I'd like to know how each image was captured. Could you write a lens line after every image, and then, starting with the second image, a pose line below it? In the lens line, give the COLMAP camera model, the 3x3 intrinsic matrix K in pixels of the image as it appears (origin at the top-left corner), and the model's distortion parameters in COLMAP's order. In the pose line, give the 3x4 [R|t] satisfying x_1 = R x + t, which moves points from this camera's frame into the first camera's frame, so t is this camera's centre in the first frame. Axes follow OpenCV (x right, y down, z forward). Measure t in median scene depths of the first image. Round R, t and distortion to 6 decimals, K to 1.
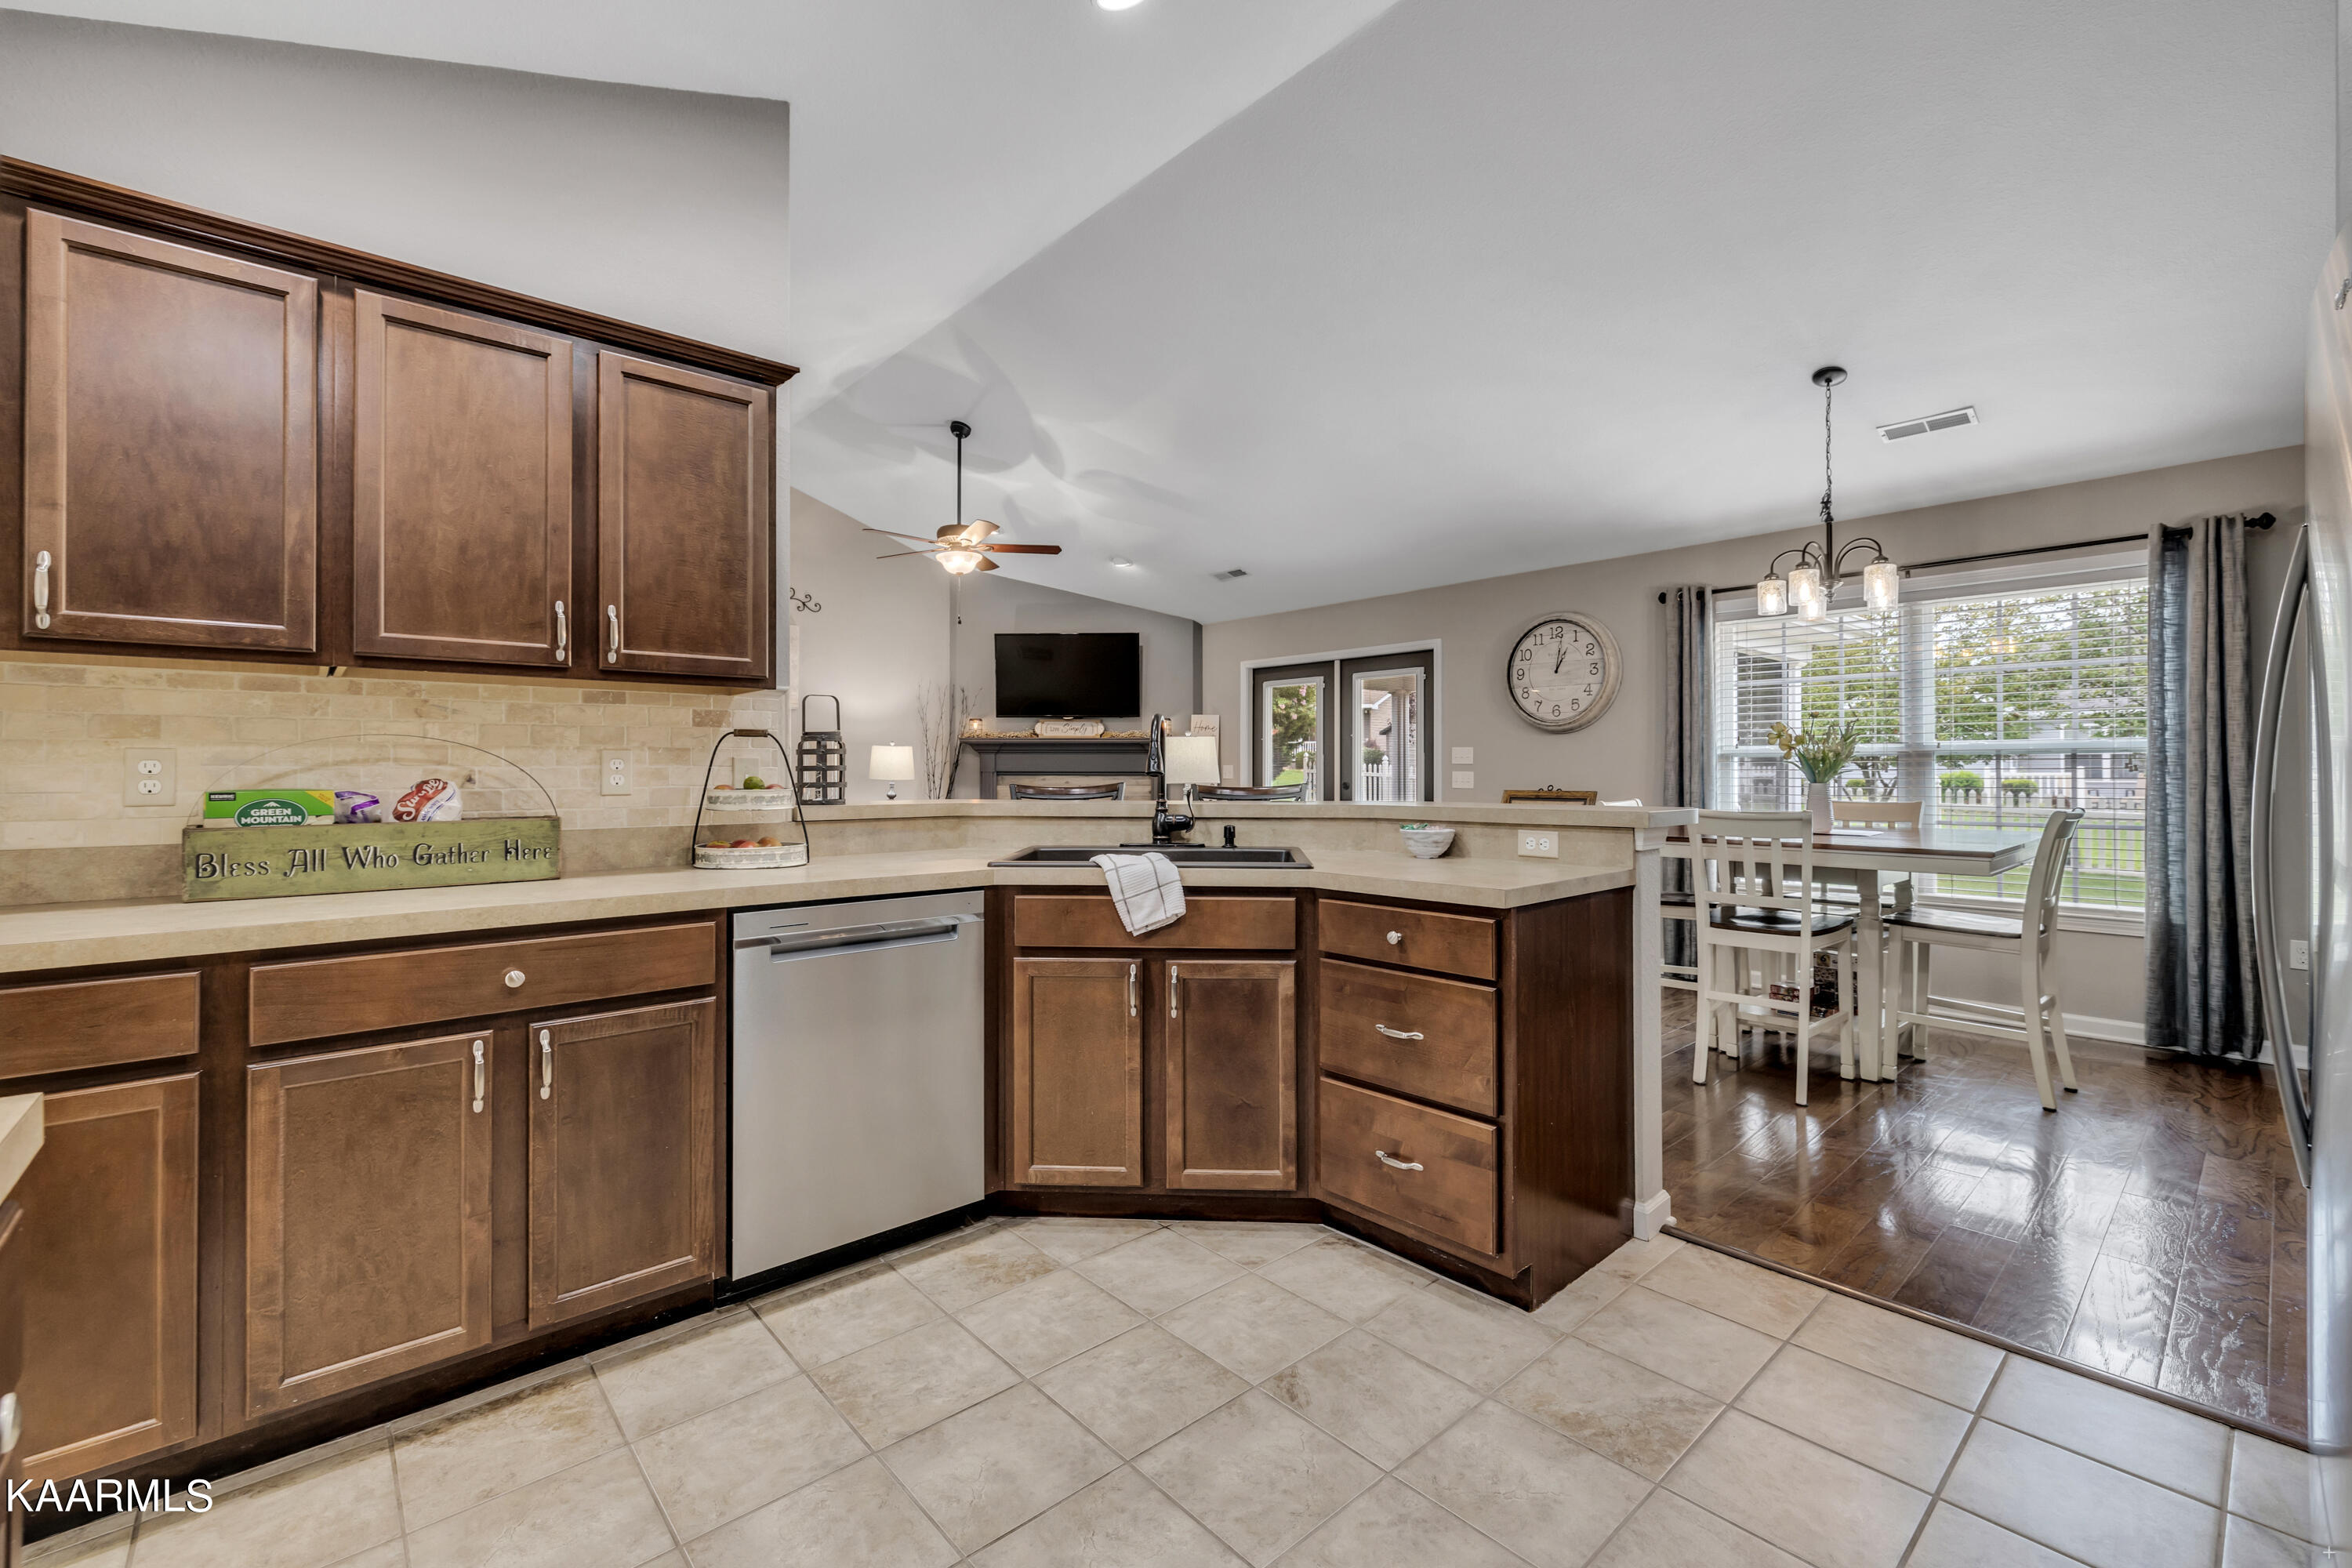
lens RADIAL K [[989.6, 0, 1174.2], [0, 989.6, 759.4], [0, 0, 1]] dist [0.000757, 0.000265]
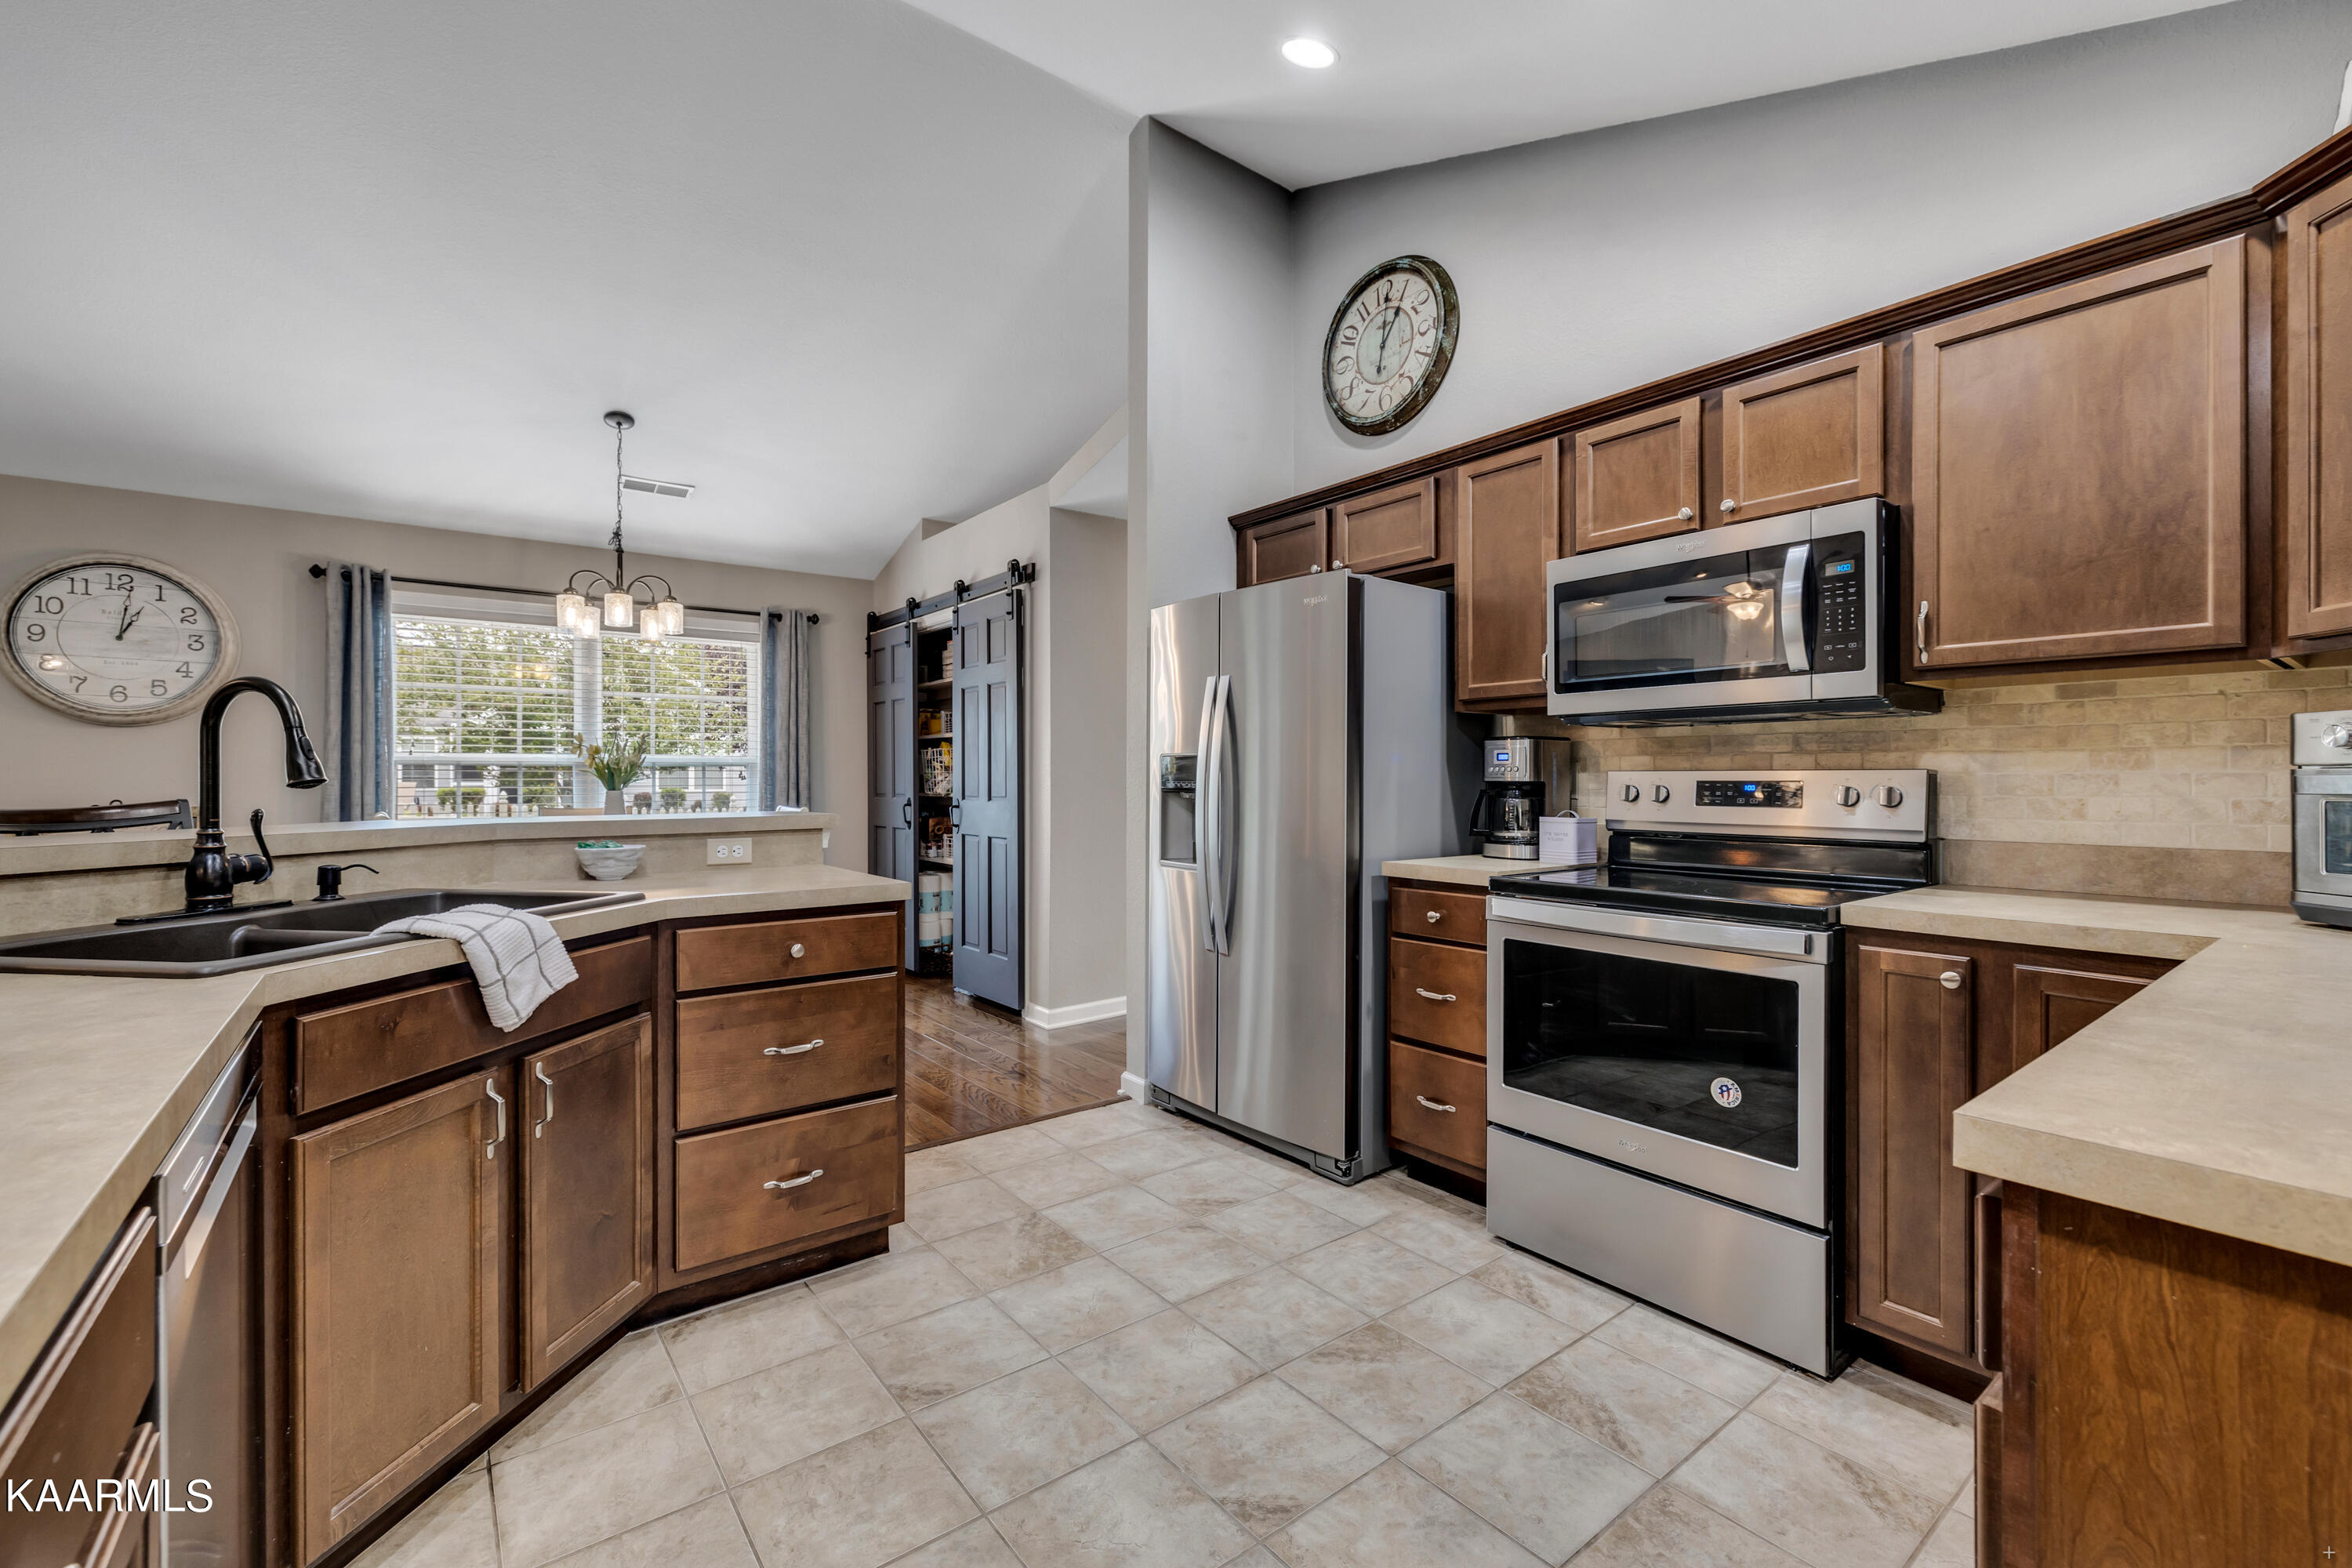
lens RADIAL K [[986.9, 0, 1176.6], [0, 986.9, 779.2], [0, 0, 1]] dist [0.000403, -0.000012]
pose [[0.070014, 0.001158, 0.997545, -0.537715], [-0.011333, 0.999936, -0.000366, 0.006278], [-0.997482, -0.011279, 0.070022, 0.422395]]
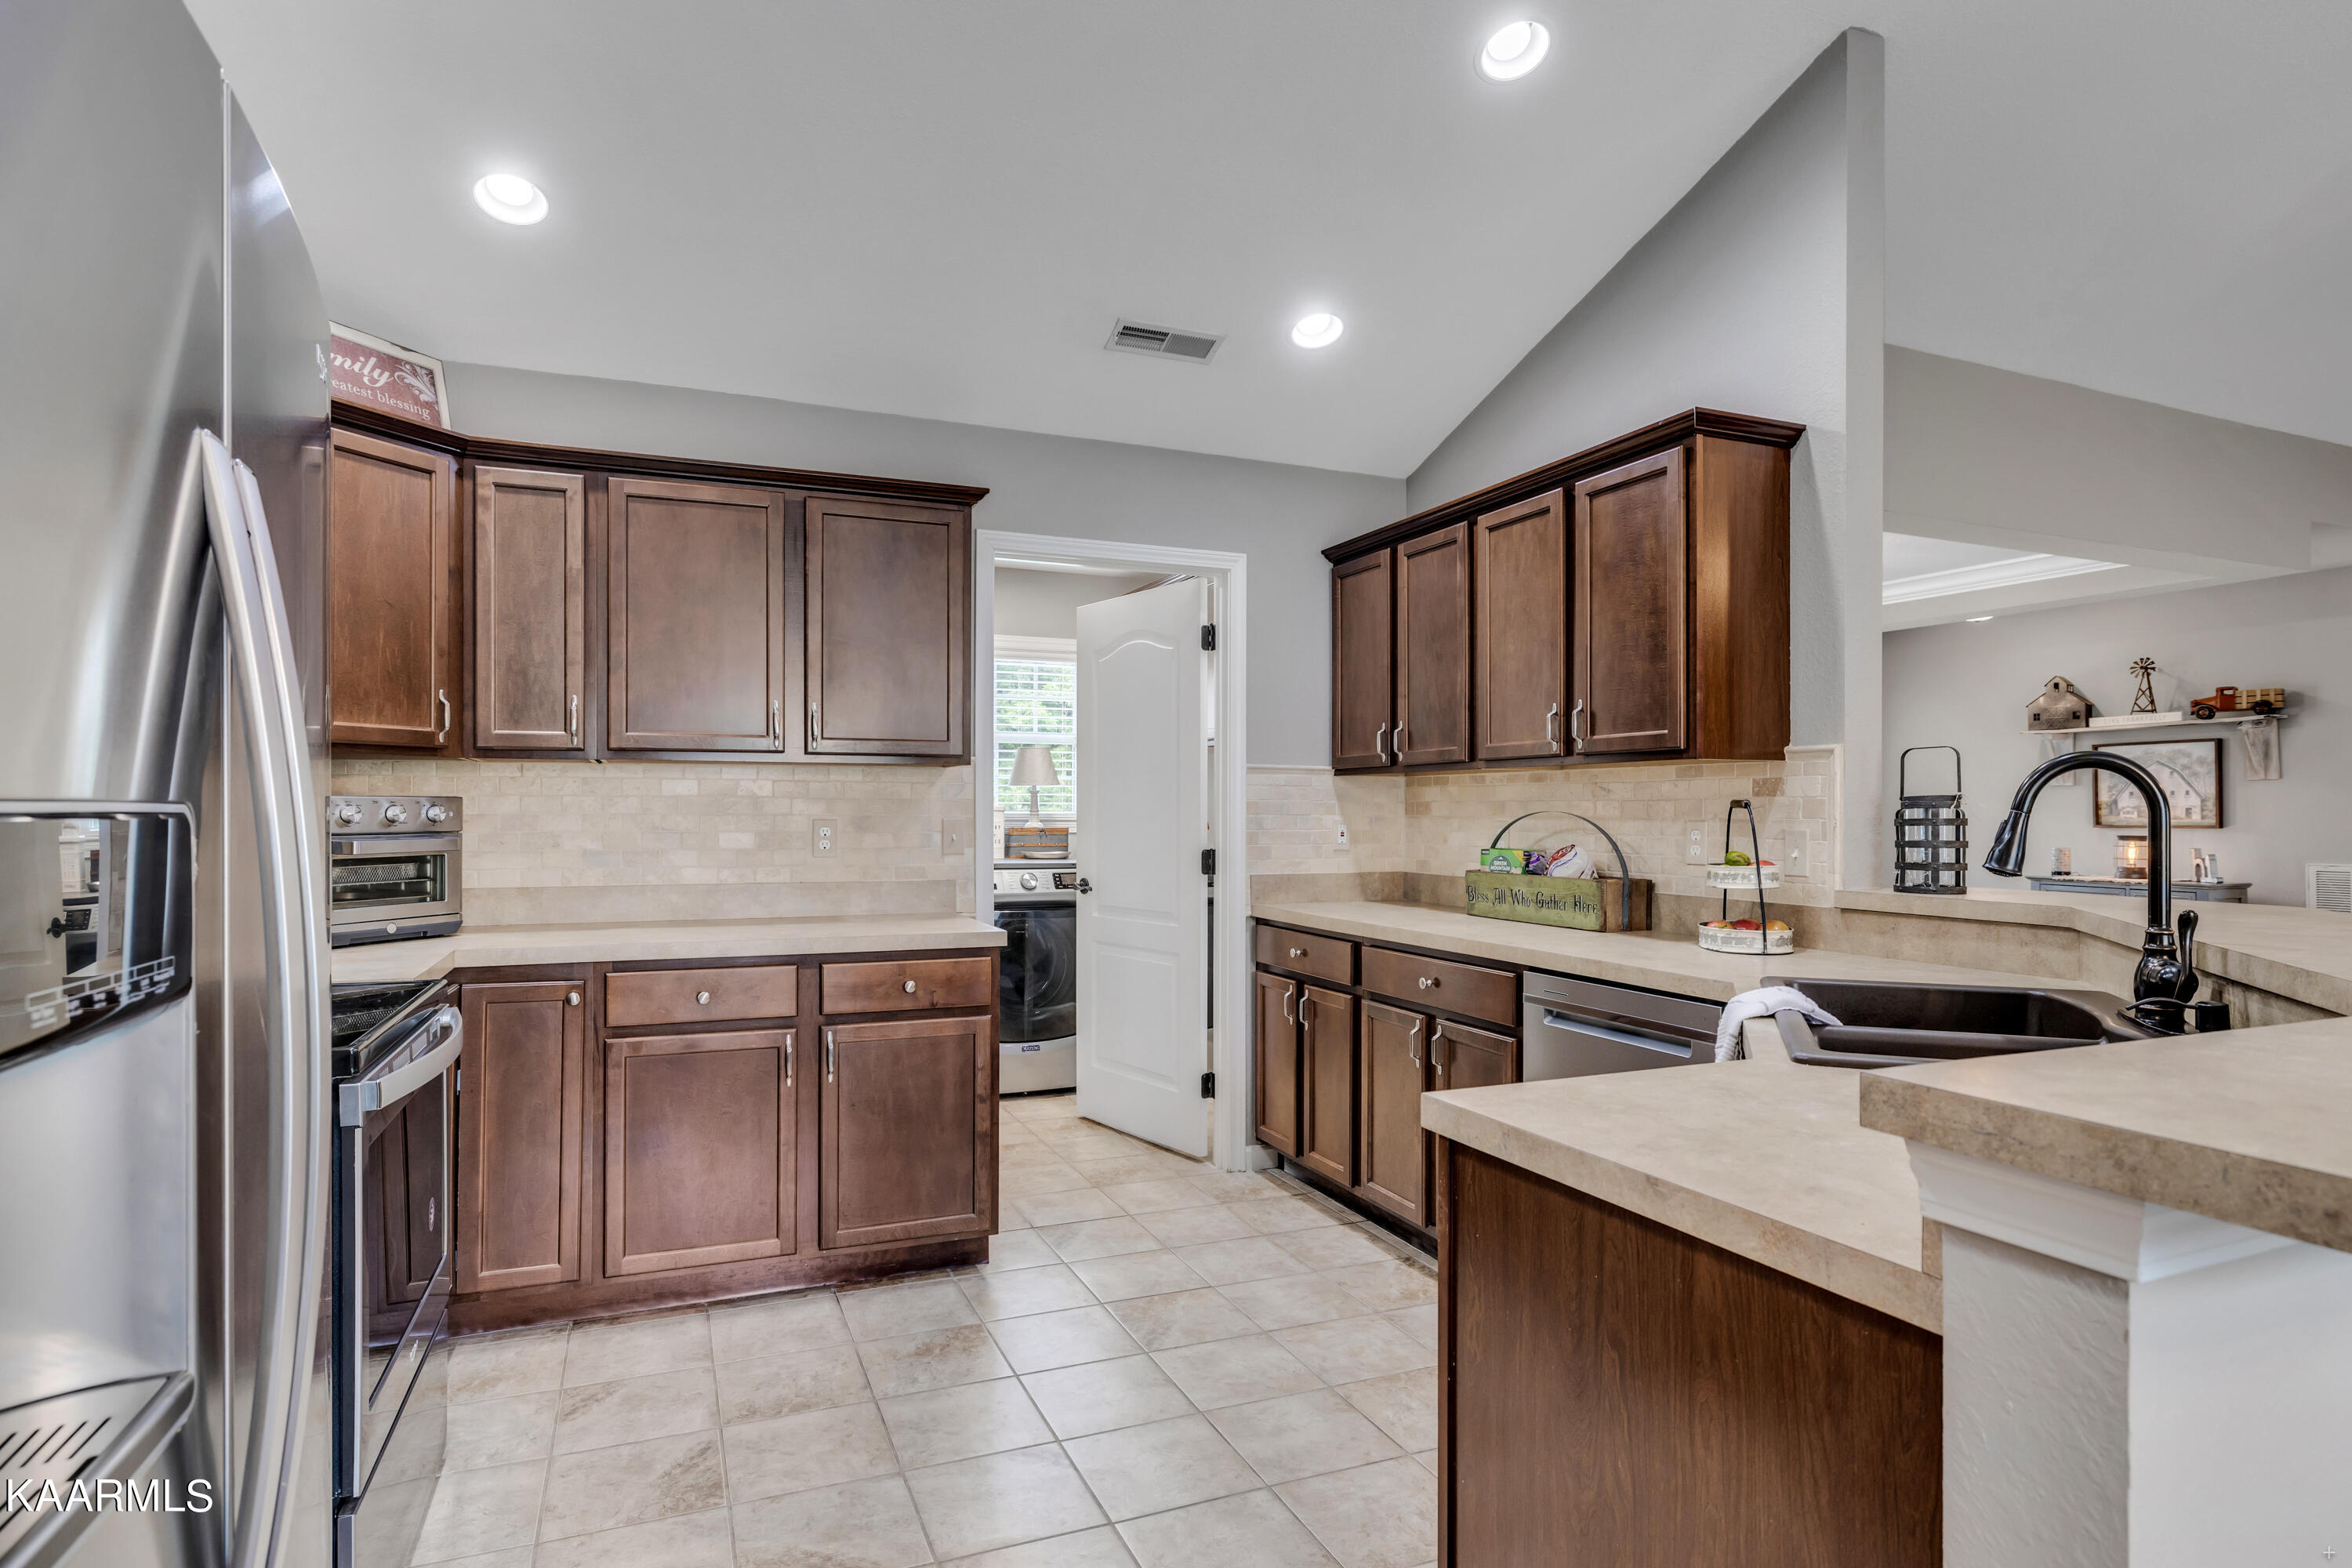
lens RADIAL K [[1269.6, 0, 1176.0], [0, 1269.6, 784.0], [0, 0, 1]] dist [-0.001792, -0.000271]
pose [[-0.326666, -0.017780, -0.944973, 0.735306], [0.008513, 0.999727, -0.021753, -0.020290], [0.945102, -0.015151, -0.326425, 0.762115]]
